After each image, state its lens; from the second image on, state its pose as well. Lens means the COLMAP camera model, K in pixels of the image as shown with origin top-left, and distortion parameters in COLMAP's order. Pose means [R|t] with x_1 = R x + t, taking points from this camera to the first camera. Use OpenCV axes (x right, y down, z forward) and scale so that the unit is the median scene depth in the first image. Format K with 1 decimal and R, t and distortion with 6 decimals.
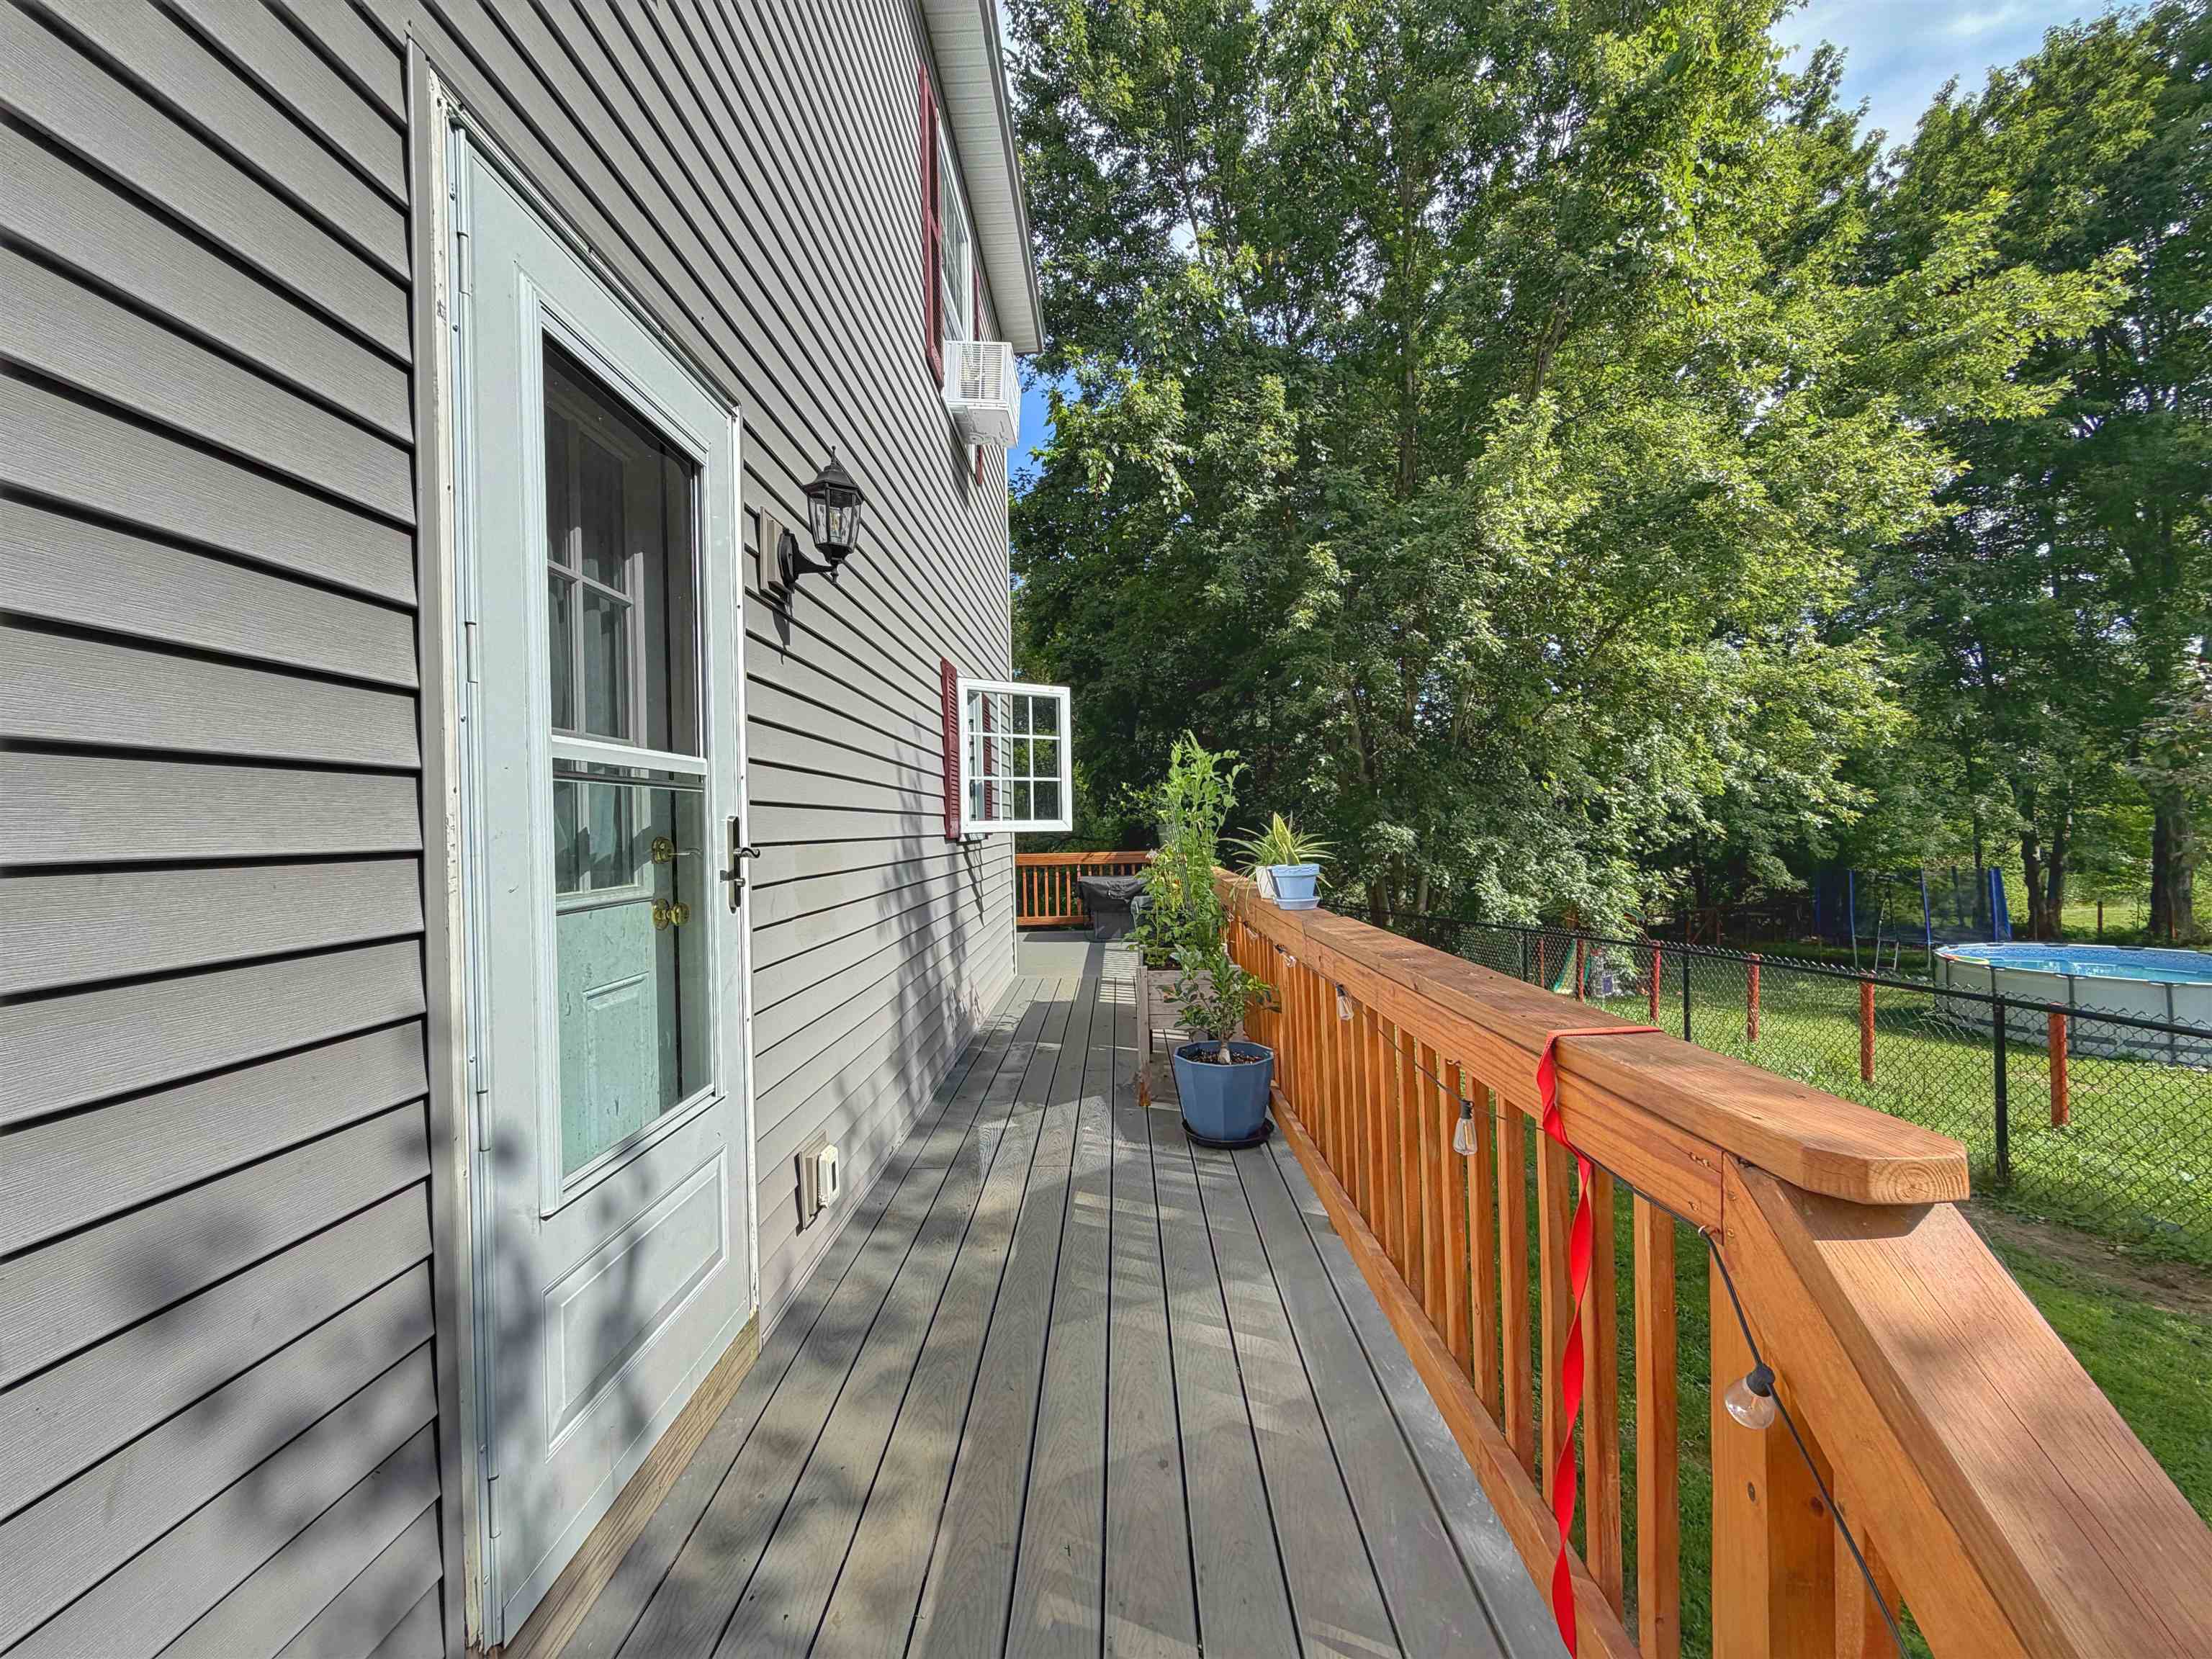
lens RADIAL K [[891.2, 0, 1117.2], [0, 891.2, 825.0], [0, 0, 1]] dist [-0.001172, 0.000447]
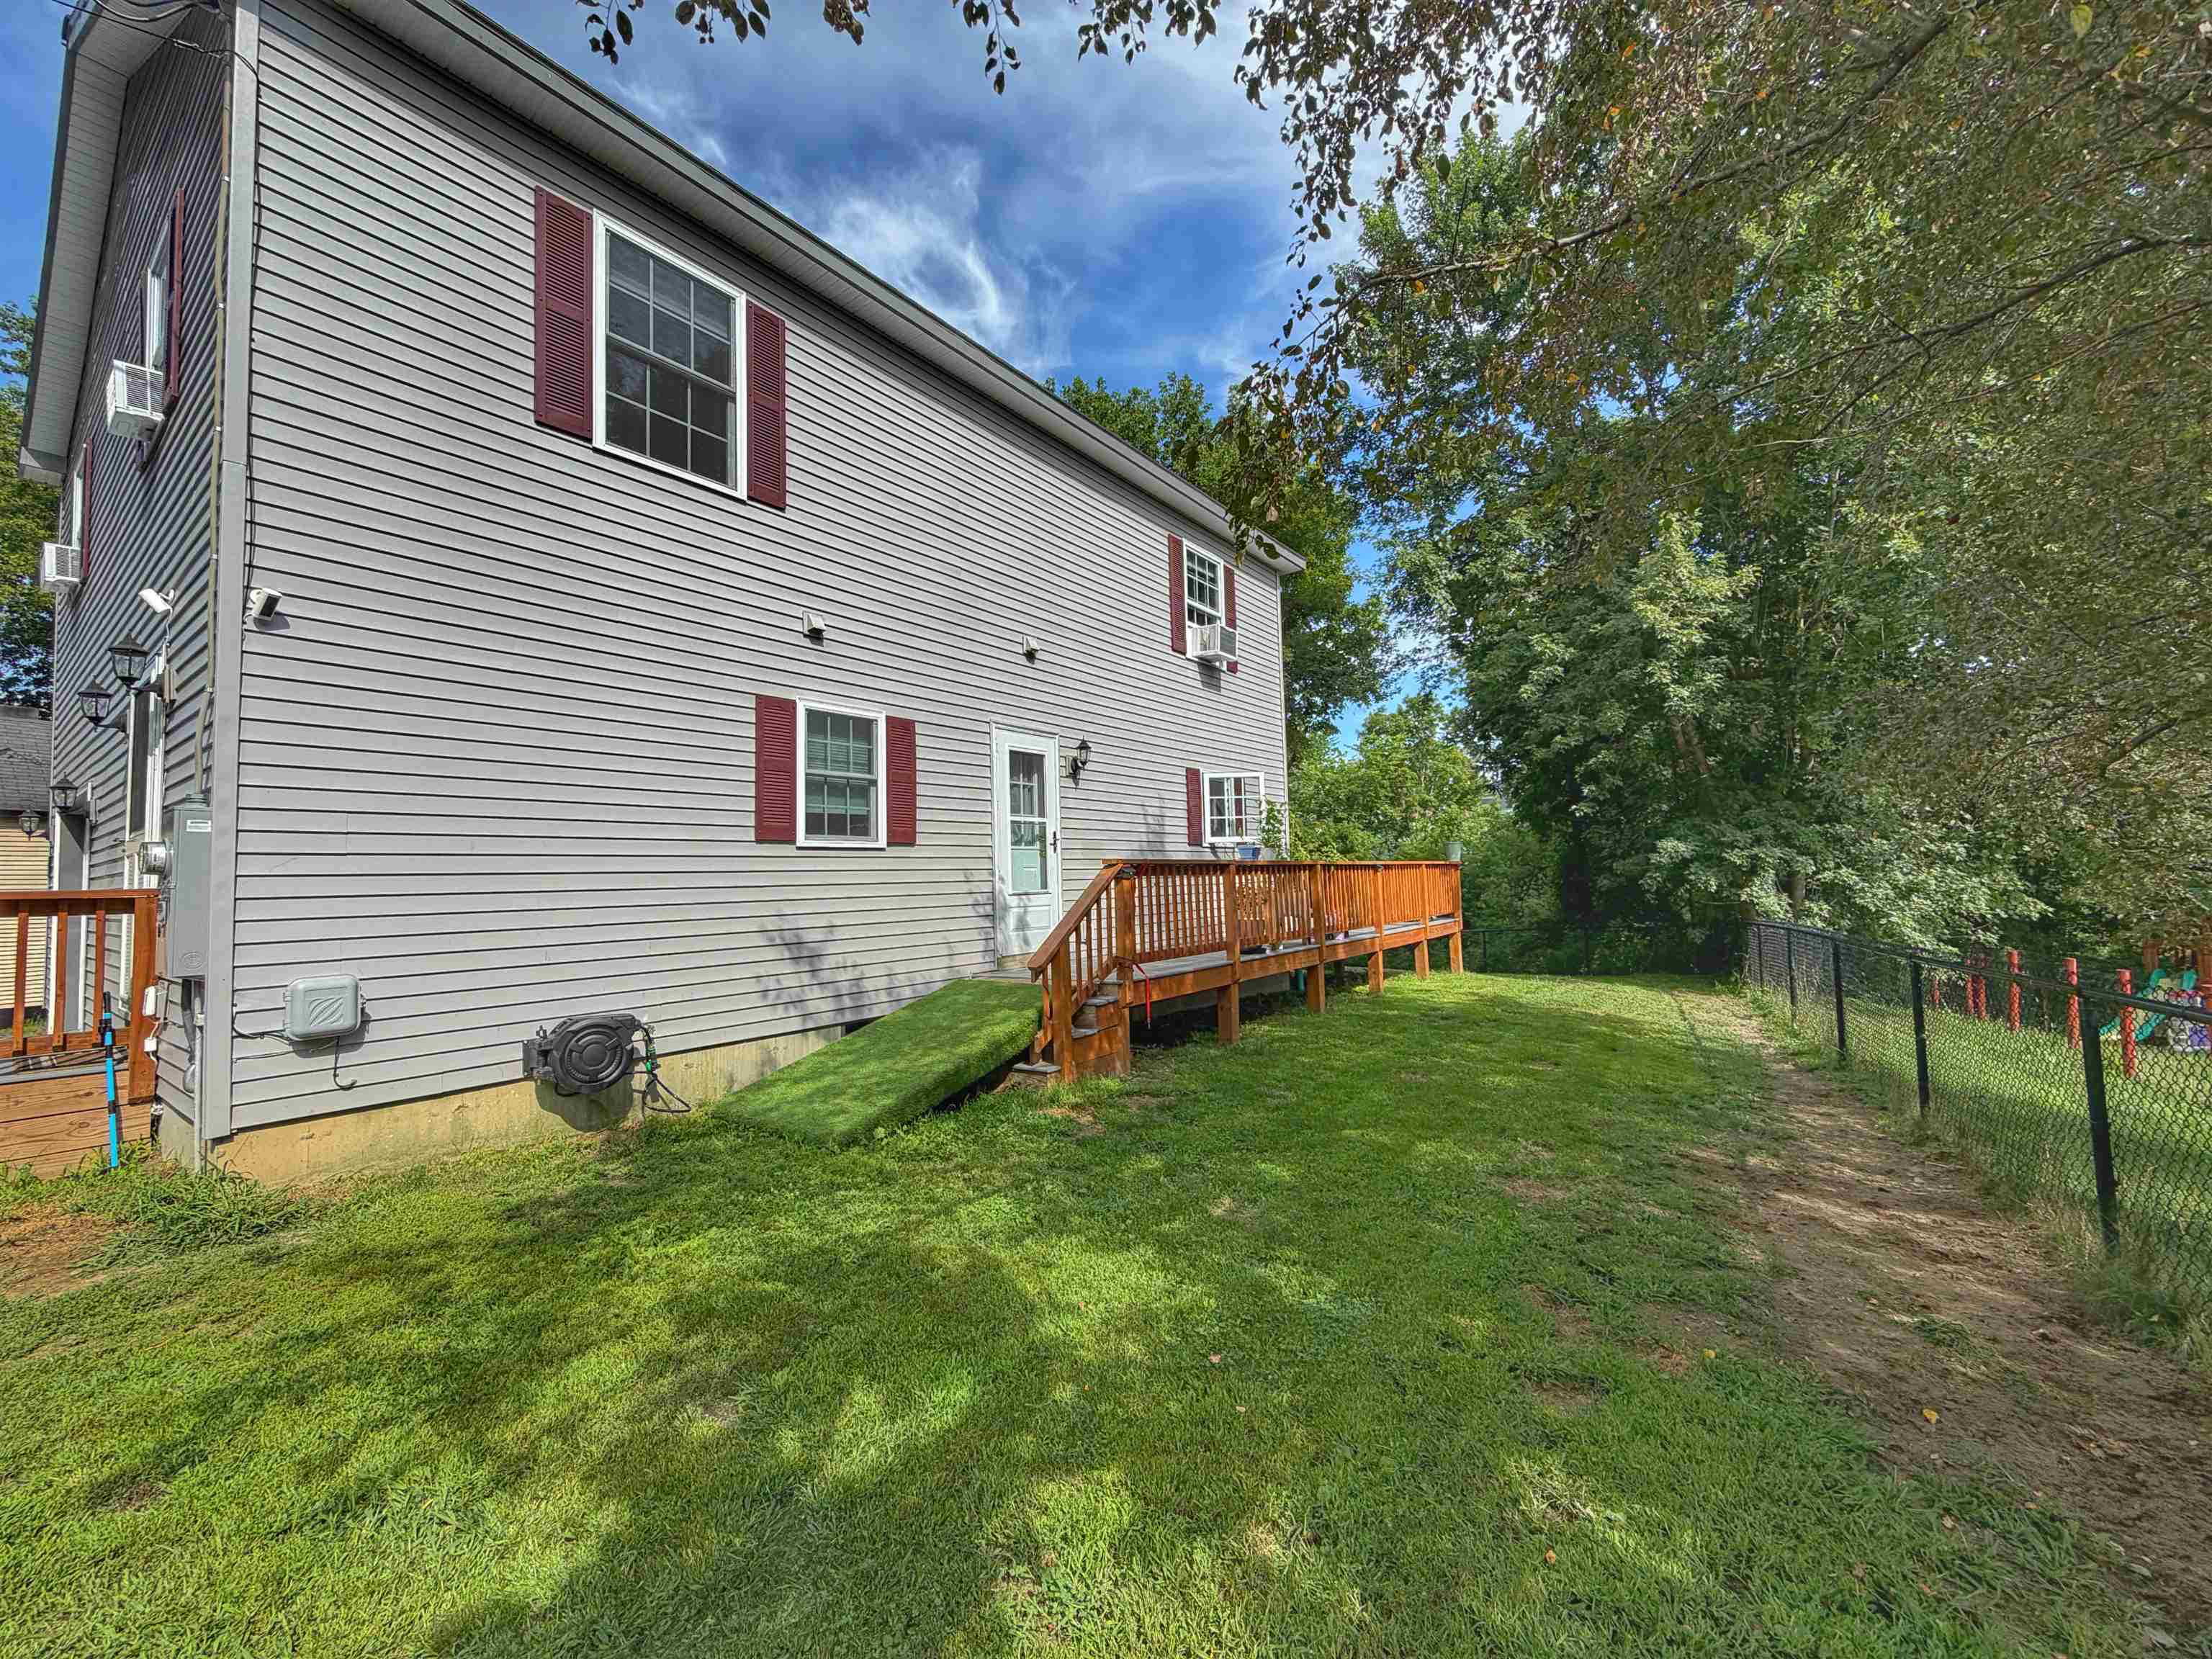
lens RADIAL K [[891.2, 0, 1099.8], [0, 891.2, 833.8], [0, 0, 1]] dist [-0.001172, 0.000447]
pose [[0.806475, -0.029478, -0.590534, 2.410296], [0.008481, 0.999230, -0.038297, 0.179698], [0.591208, 0.025877, 0.806104, -2.472864]]
